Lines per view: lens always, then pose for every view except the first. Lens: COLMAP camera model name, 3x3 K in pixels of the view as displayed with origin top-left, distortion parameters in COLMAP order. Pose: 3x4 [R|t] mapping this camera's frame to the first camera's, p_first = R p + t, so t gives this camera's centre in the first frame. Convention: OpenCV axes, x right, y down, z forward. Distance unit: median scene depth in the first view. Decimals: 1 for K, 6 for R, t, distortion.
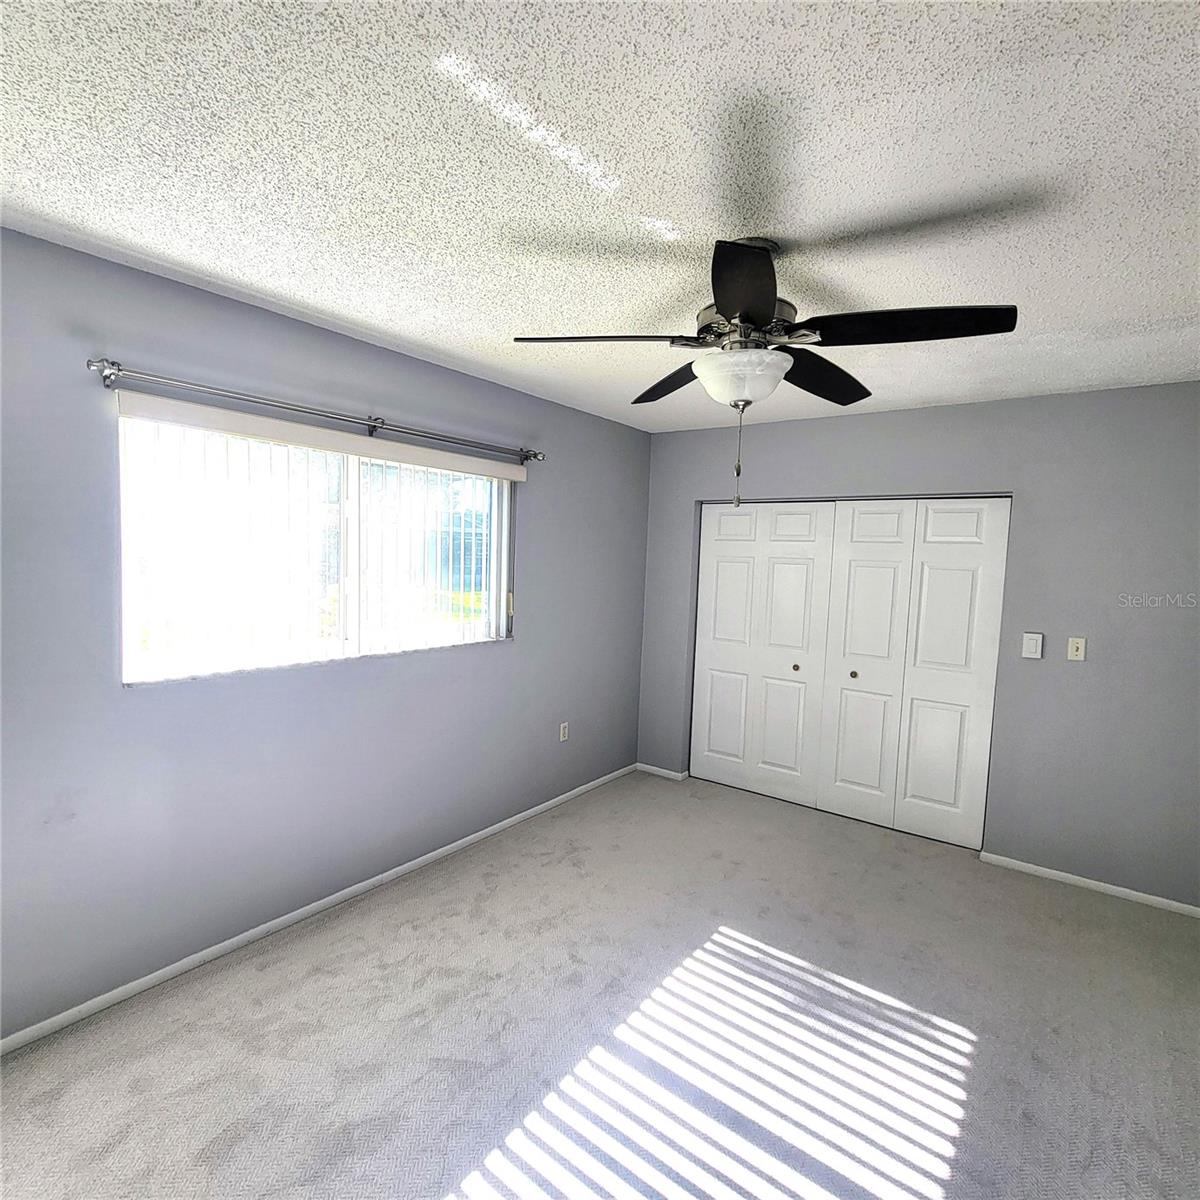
lens RADIAL K [[649.1, 0, 590.0], [0, 649.1, 608.8], [0, 0, 1]] dist [0.012697, -0.000149]
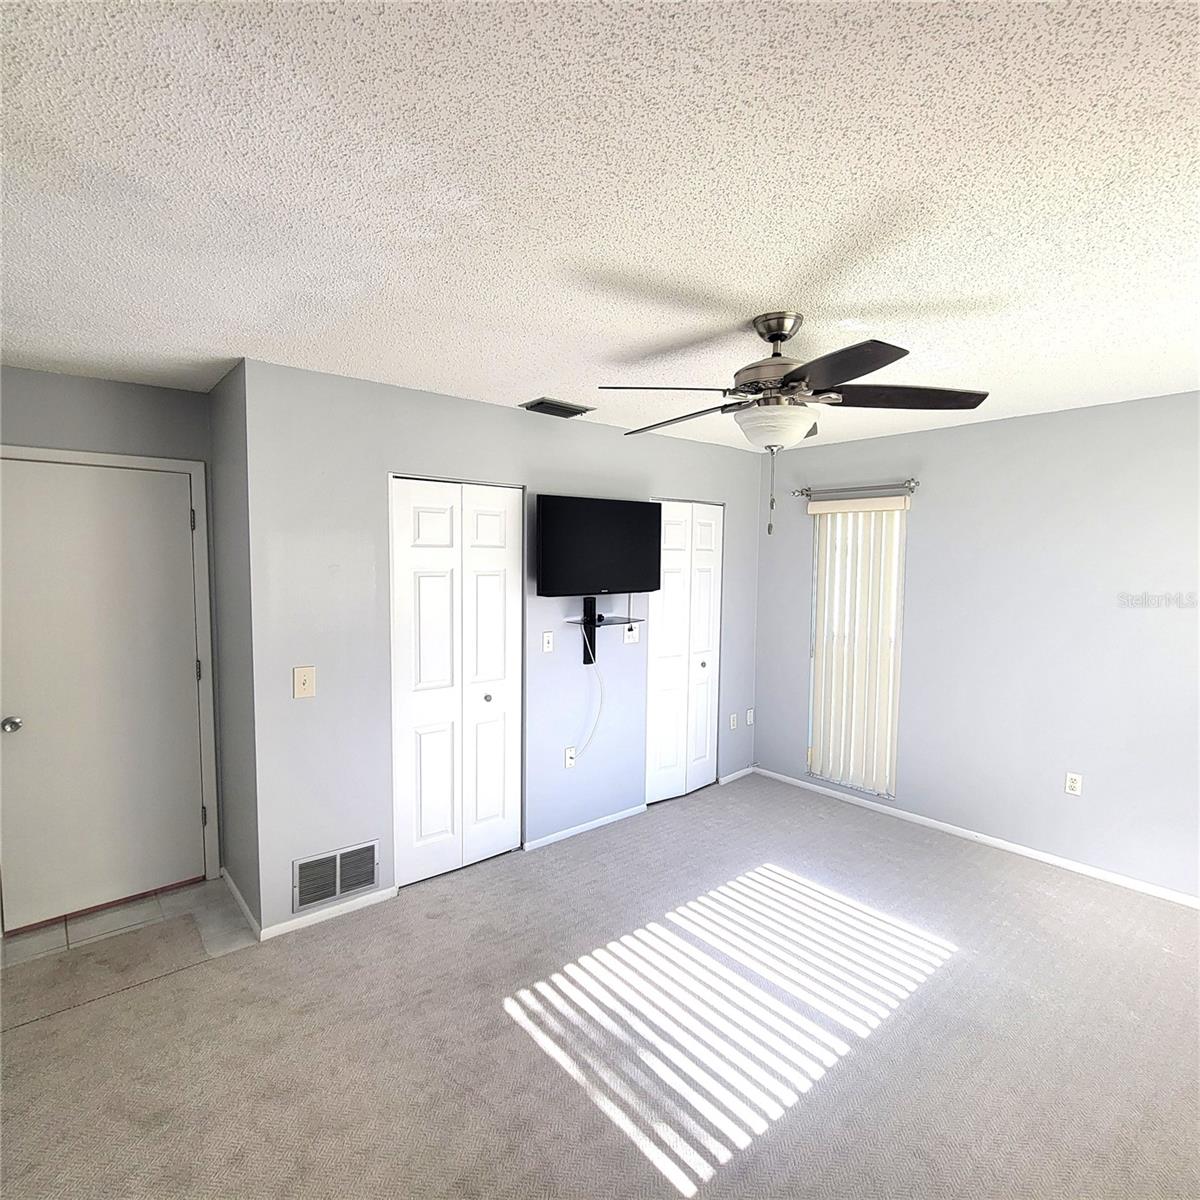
lens RADIAL K [[649.1, 0, 590.0], [0, 649.1, 608.8], [0, 0, 1]] dist [0.012697, -0.000149]
pose [[-0.972433, -0.053965, 0.226851, 0.223351], [-0.016659, 0.986444, 0.163250, -0.177615], [-0.232585, 0.154971, -0.960150, 1.853288]]
